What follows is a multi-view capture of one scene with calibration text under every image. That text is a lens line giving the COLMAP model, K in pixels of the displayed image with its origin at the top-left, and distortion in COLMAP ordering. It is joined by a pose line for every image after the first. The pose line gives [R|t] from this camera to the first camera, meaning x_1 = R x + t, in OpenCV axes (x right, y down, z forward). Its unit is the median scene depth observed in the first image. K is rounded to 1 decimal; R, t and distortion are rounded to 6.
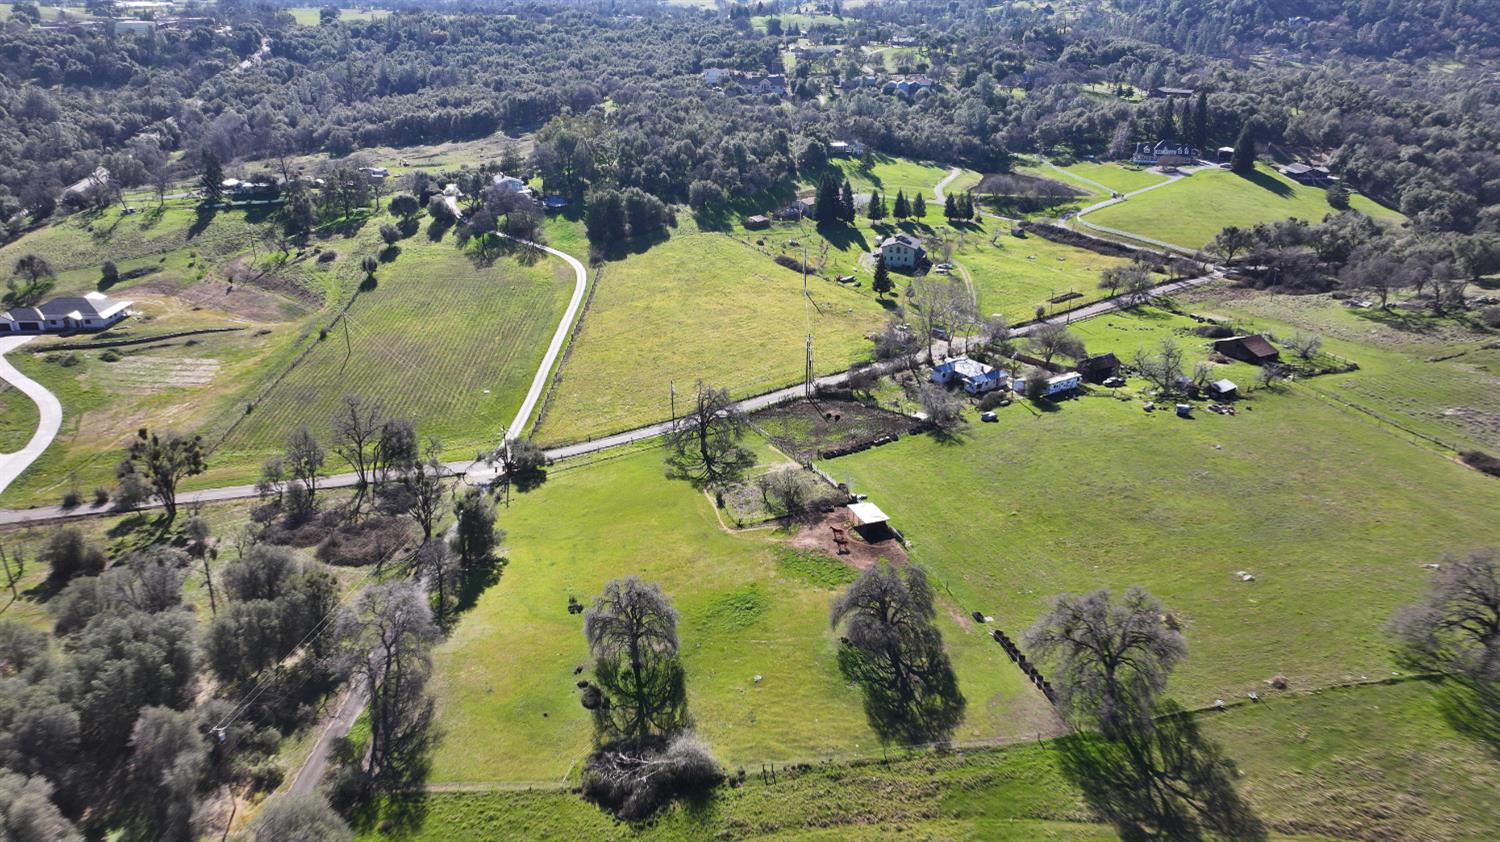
lens RADIAL K [[1011.8, 0, 750.0], [0, 1011.8, 421.0], [0, 0, 1]] dist [0.005769, 0.002721]
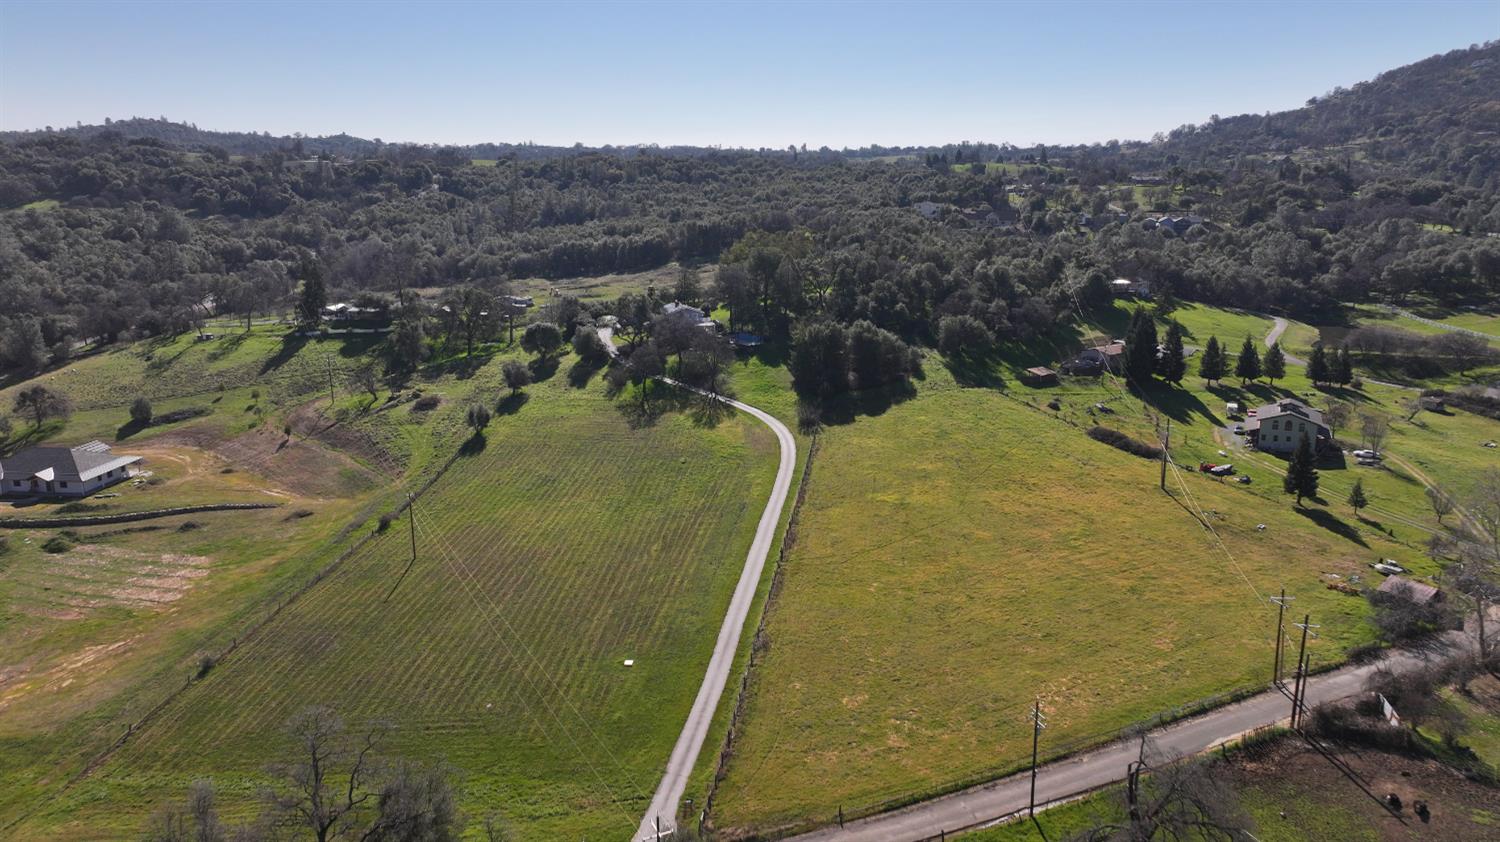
lens RADIAL K [[1011.8, 0, 750.0], [0, 1011.8, 421.0], [0, 0, 1]] dist [0.005769, 0.002721]
pose [[0.988315, 0.038532, -0.147471, -0.078647], [-0.061642, 0.985910, -0.155504, -0.047036], [0.139402, 0.162777, 0.976765, 0.298515]]
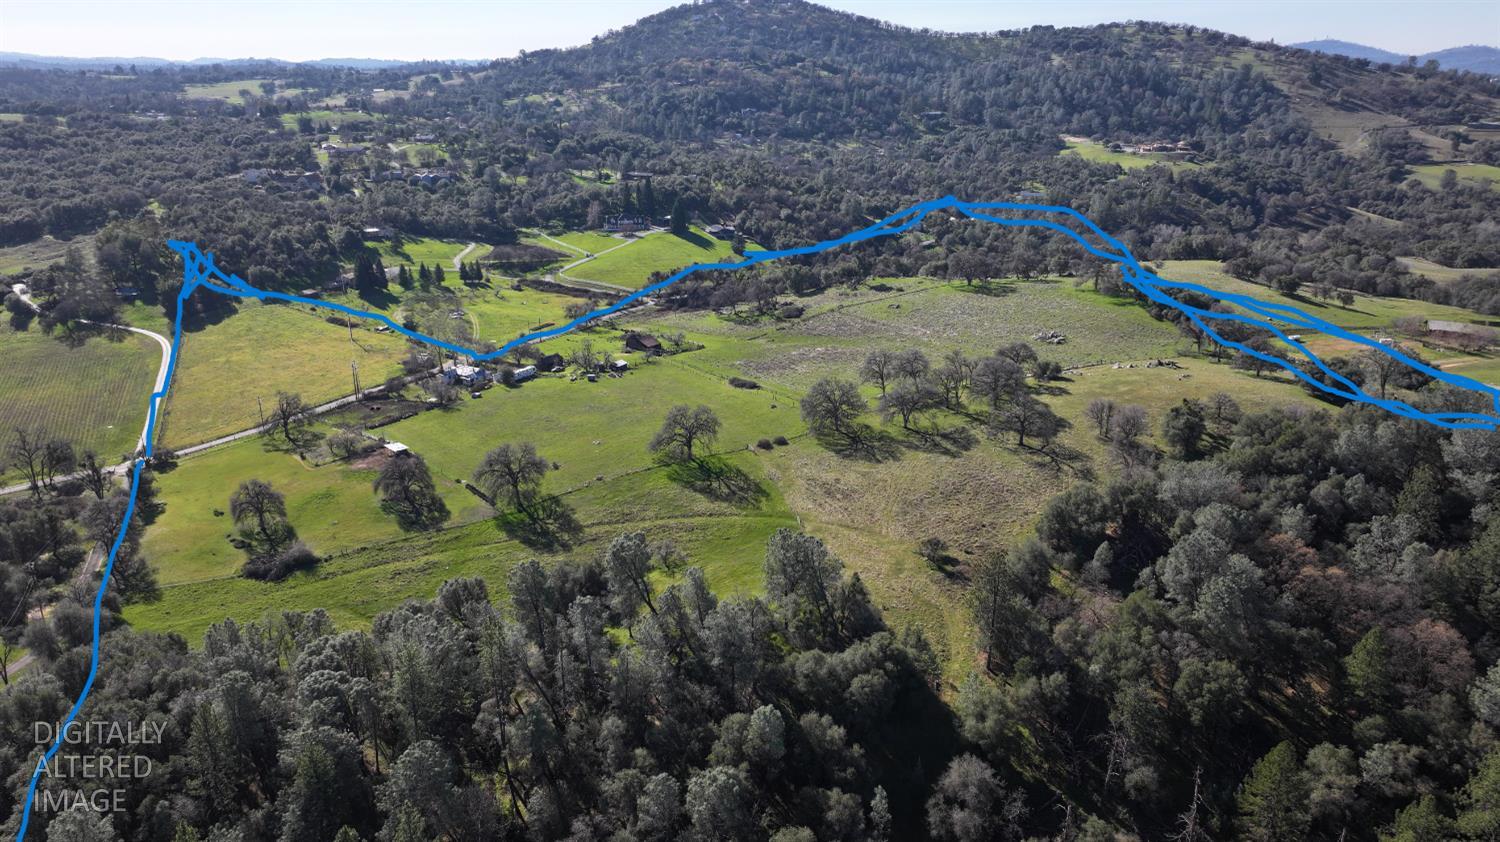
lens RADIAL K [[1036.8, 0, 750.0], [0, 1036.8, 421.0], [0, 0, 1]] dist [-0.024947, 0.036468]
pose [[0.916845, -0.127117, 0.378466, 0.003647], [0.153117, 0.987427, -0.039278, 0.094798], [-0.368715, 0.093961, 0.924781, -0.386980]]
